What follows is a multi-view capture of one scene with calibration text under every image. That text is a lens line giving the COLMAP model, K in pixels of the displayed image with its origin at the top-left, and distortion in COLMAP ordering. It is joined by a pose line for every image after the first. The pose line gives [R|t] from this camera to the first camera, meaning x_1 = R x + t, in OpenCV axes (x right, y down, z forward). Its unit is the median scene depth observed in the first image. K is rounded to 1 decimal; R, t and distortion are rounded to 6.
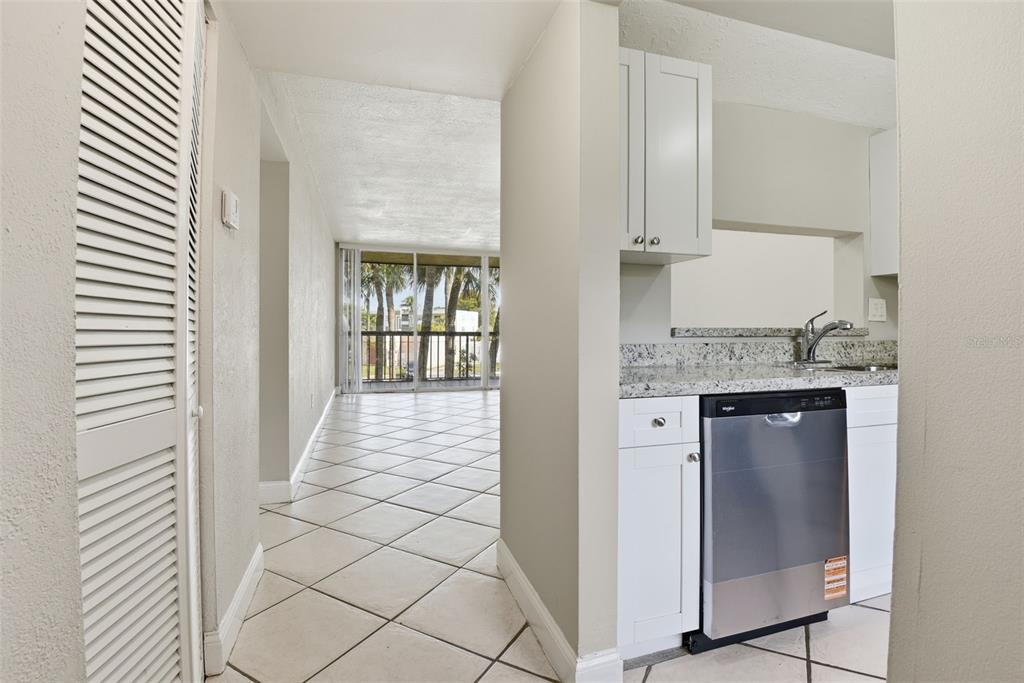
lens RADIAL K [[487.7, 0, 501.6], [0, 487.7, 334.9], [0, 0, 1]] dist [-0.030558, -0.006446]
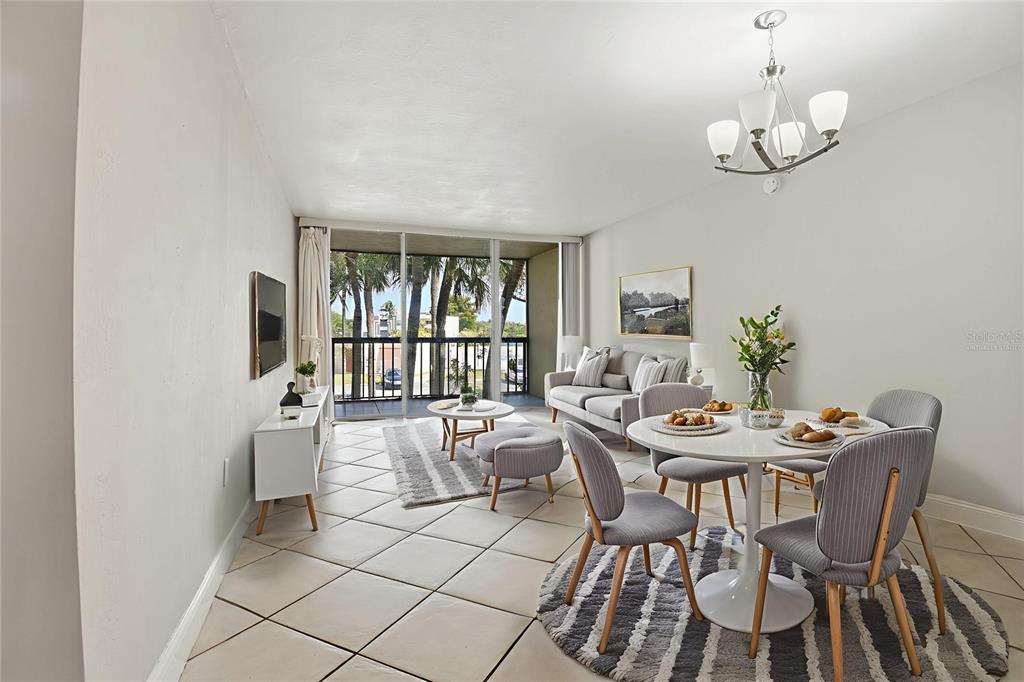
lens RADIAL K [[487.7, 0, 508.7], [0, 487.7, 342.2], [0, 0, 1]] dist [-0.030558, -0.006446]
pose [[0.998470, -0.002374, 0.055247, -0.037673], [0.002153, 0.999989, 0.004068, -0.002211], [-0.055256, -0.003942, 0.998464, 0.157325]]
